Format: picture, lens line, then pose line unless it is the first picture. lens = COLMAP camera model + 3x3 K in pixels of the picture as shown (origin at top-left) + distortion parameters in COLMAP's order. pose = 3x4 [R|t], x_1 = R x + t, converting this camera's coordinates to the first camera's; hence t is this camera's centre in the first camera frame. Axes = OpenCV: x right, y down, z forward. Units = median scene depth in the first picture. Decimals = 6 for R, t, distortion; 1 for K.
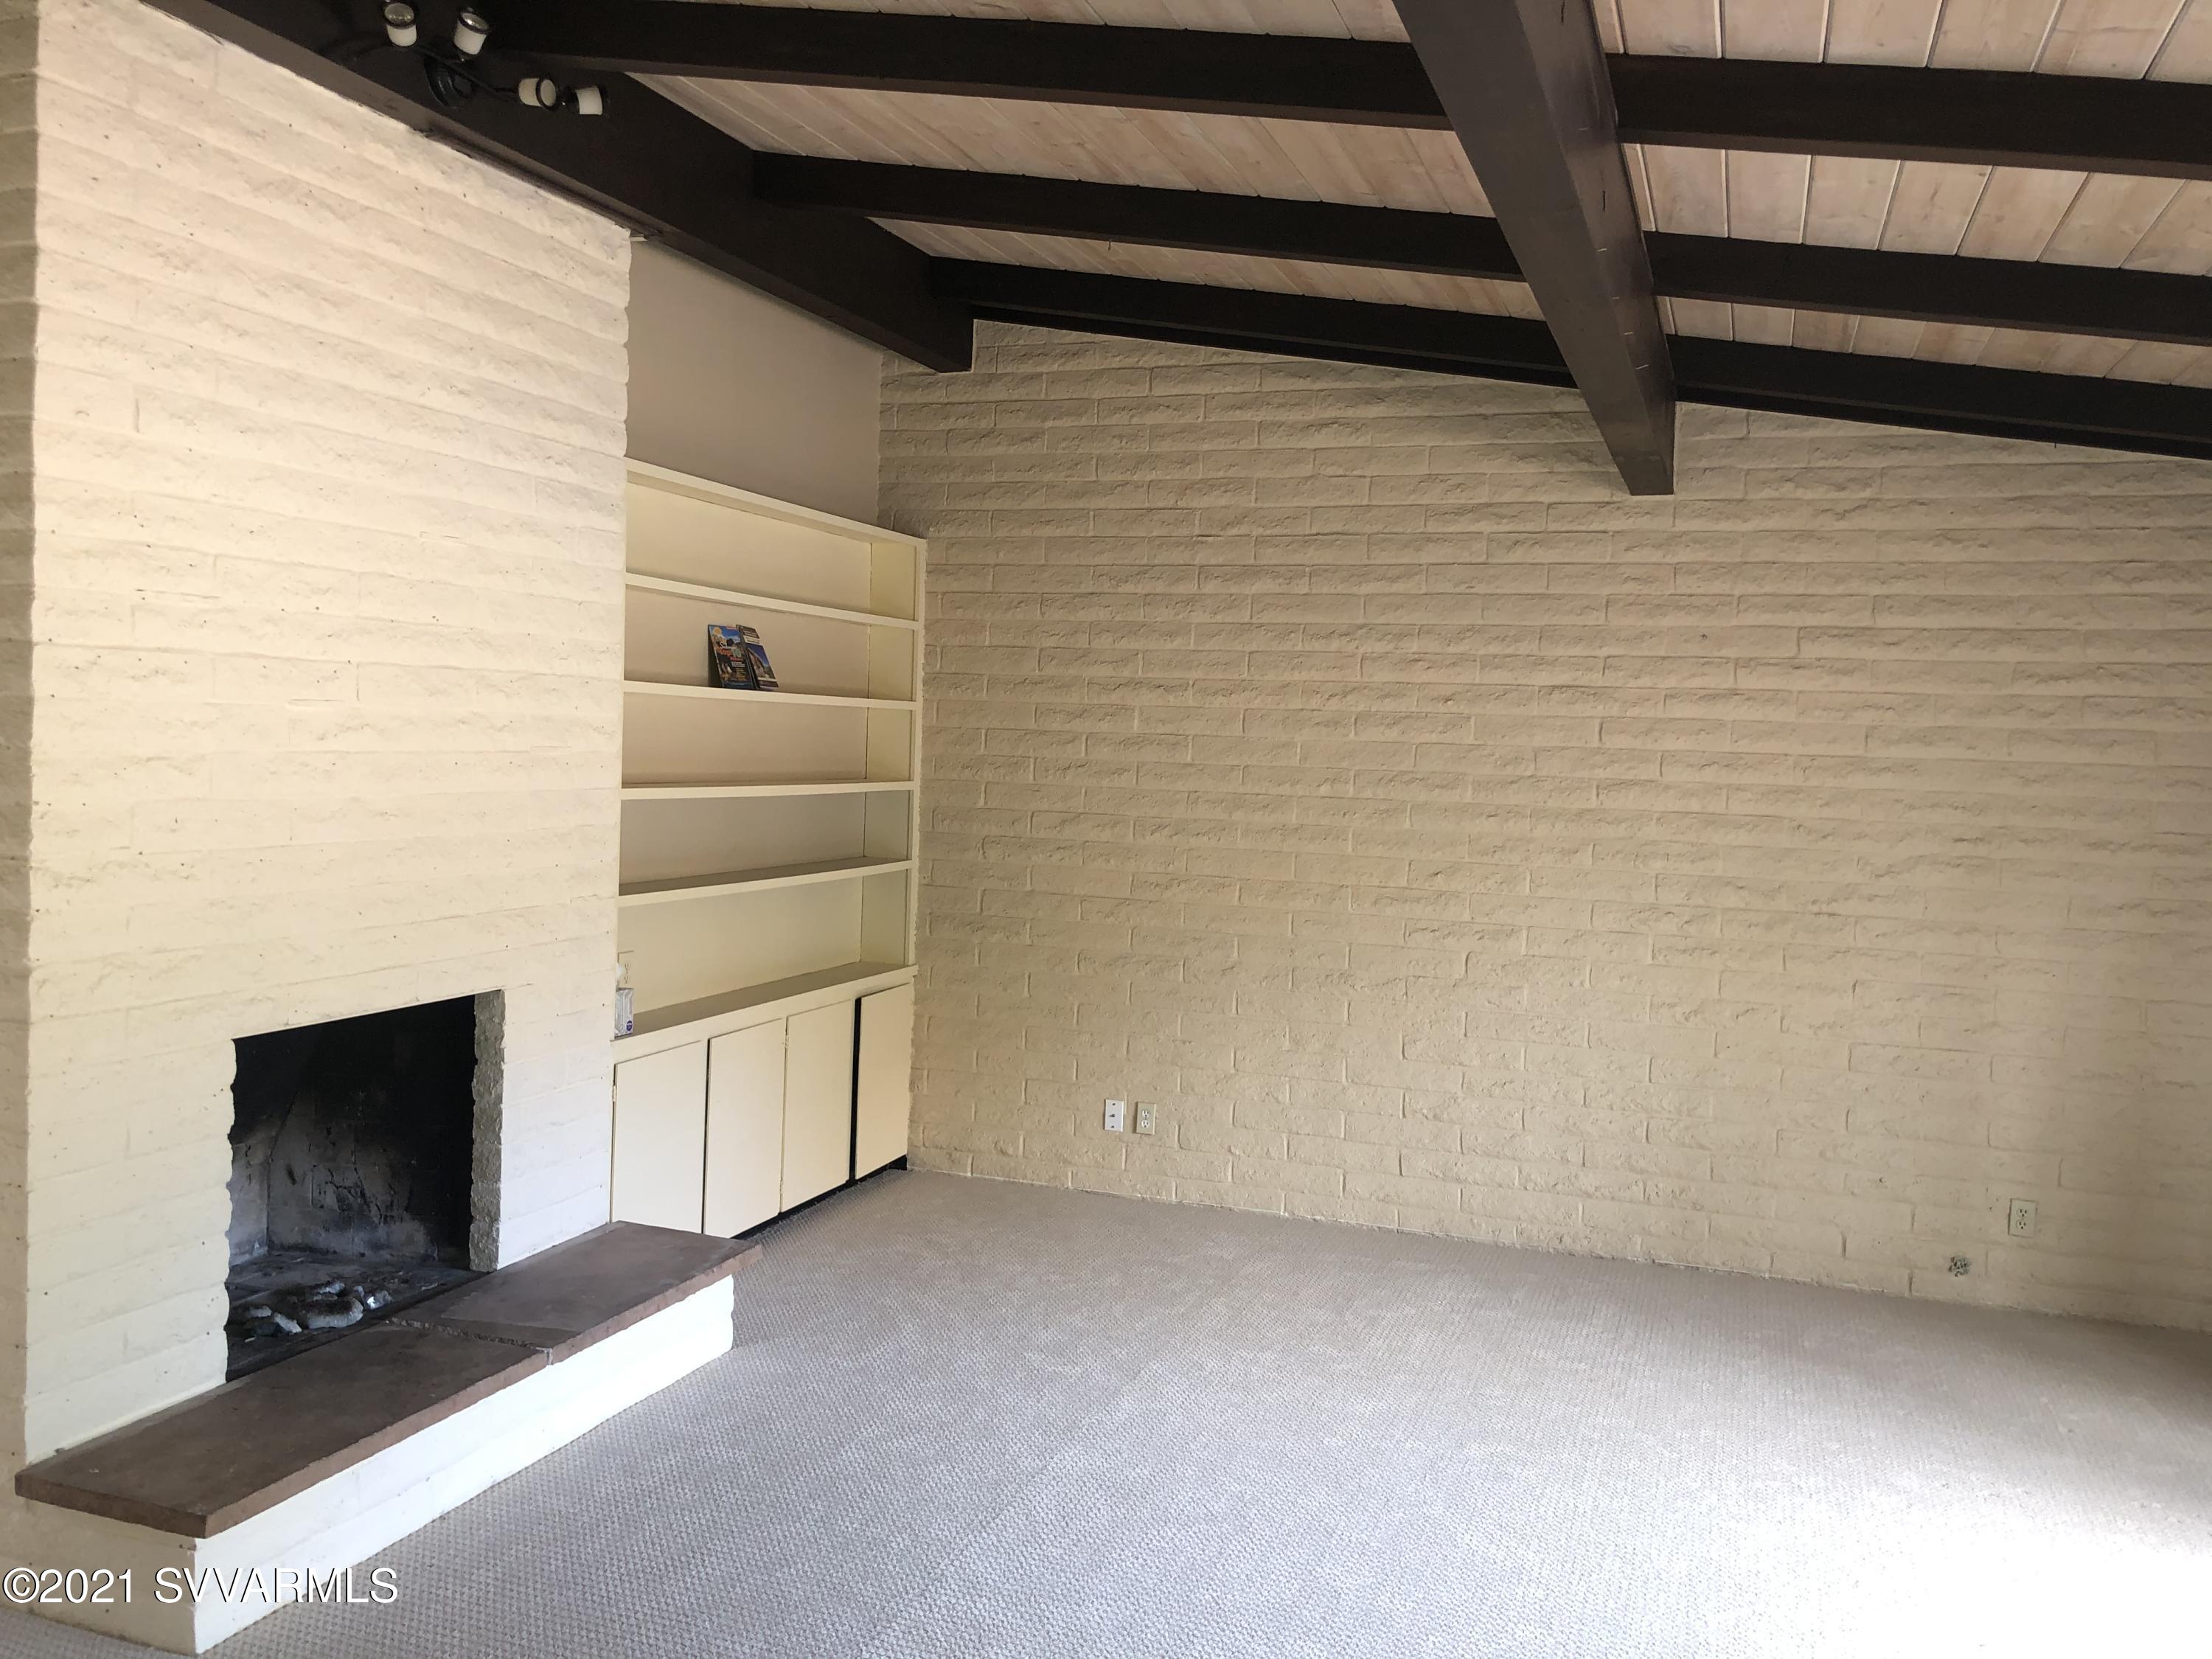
lens RADIAL K [[1802.3, 0, 1109.5], [0, 1802.3, 811.8], [0, 0, 1]] dist [-0.001717, -0.003664]
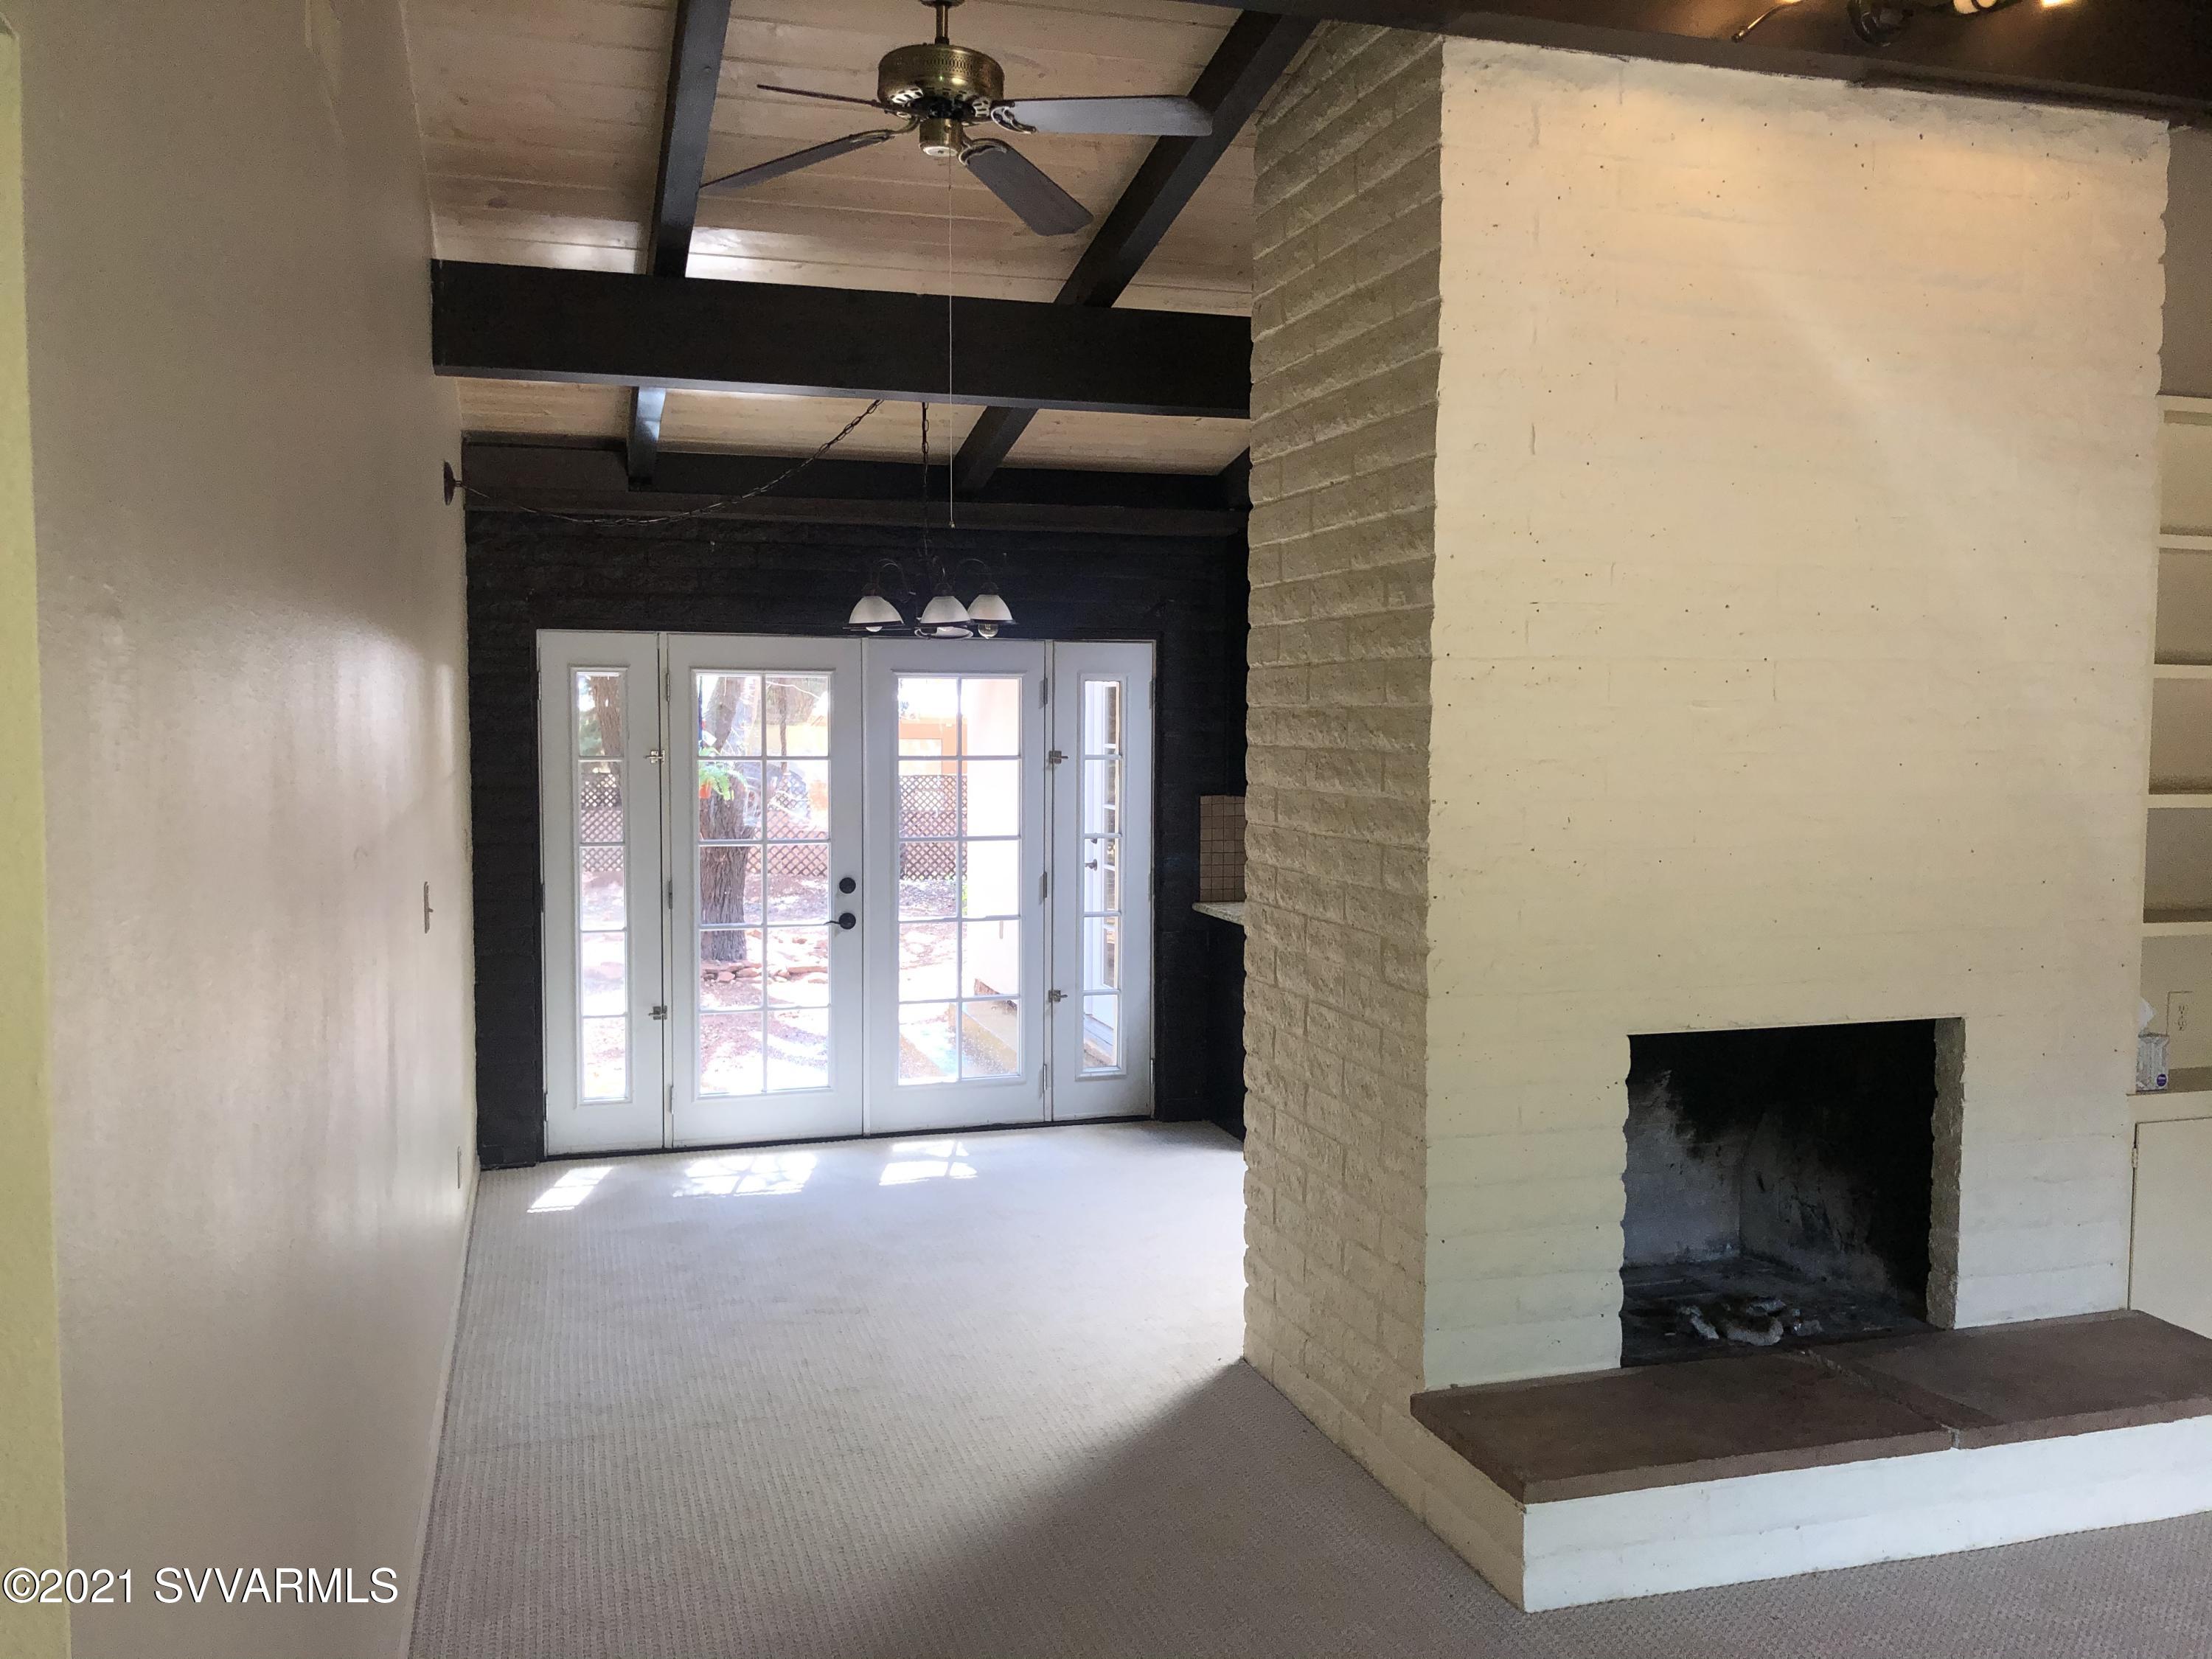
lens RADIAL K [[1809.9, 0, 1106.0], [0, 1809.9, 829.5], [0, 0, 1]] dist [0.001679, -0.014242]
pose [[0.574782, 0.021882, -0.818014, 0.151193], [-0.017995, 0.999739, 0.014099, 0.000441], [0.818109, 0.006616, 0.575026, 0.137862]]
